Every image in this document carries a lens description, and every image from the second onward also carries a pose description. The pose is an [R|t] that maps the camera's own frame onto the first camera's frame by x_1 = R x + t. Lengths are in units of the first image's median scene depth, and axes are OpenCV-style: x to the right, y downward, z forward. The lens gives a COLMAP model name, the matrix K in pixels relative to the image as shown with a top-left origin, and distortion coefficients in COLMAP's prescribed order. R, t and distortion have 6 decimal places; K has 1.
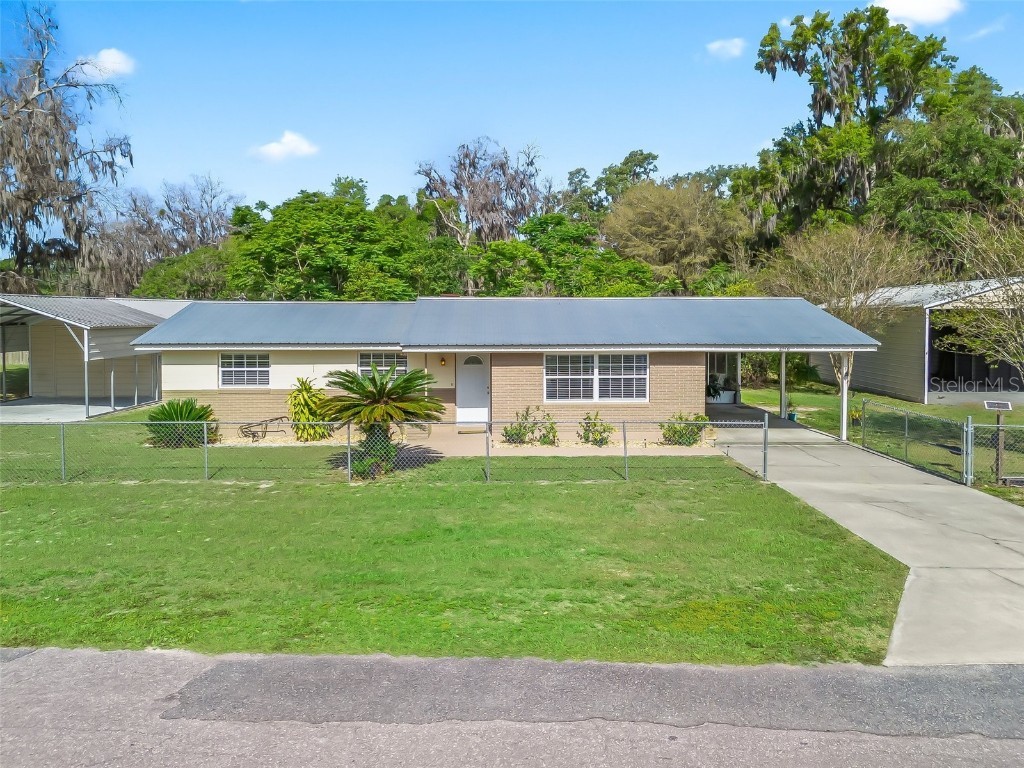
lens RADIAL K [[762.4, 0, 512.0], [0, 762.4, 384.0], [0, 0, 1]] dist [0.050460, -0.046658]
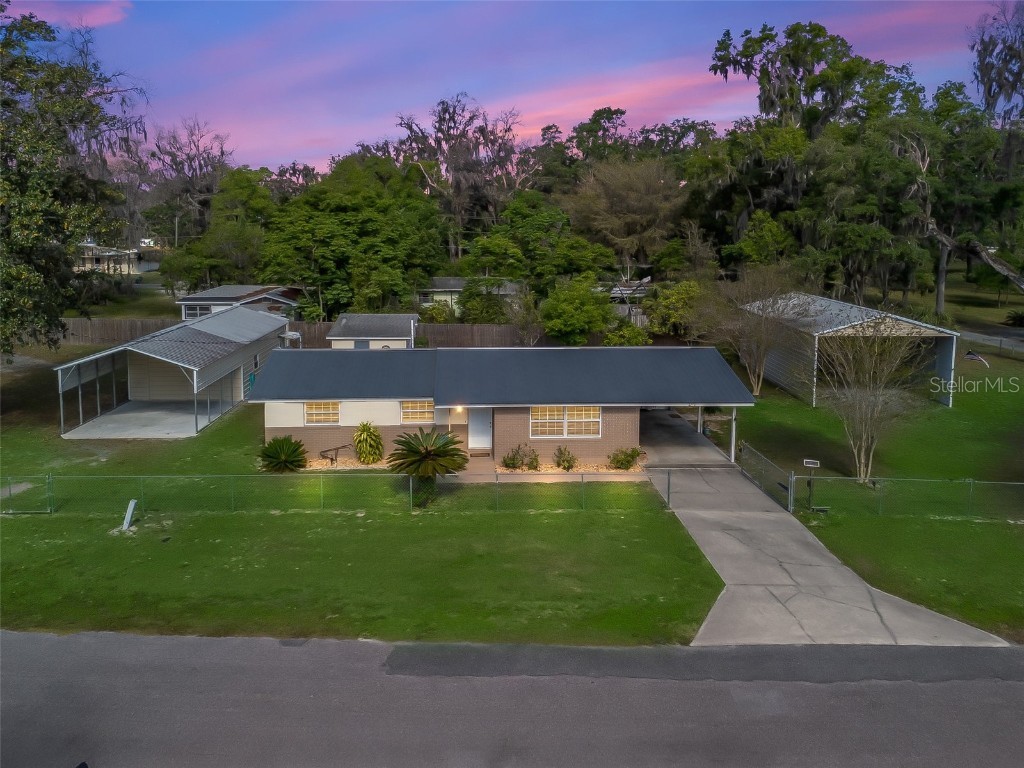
lens RADIAL K [[733.8, 0, 497.1], [0, 733.8, 384.2], [0, 0, 1]] dist [0.003324, -0.001153]
pose [[0.999865, -0.000148, 0.016402, -0.046137], [-0.001595, 0.994339, 0.106241, -0.243438], [-0.016325, -0.106252, 0.994205, -0.408491]]
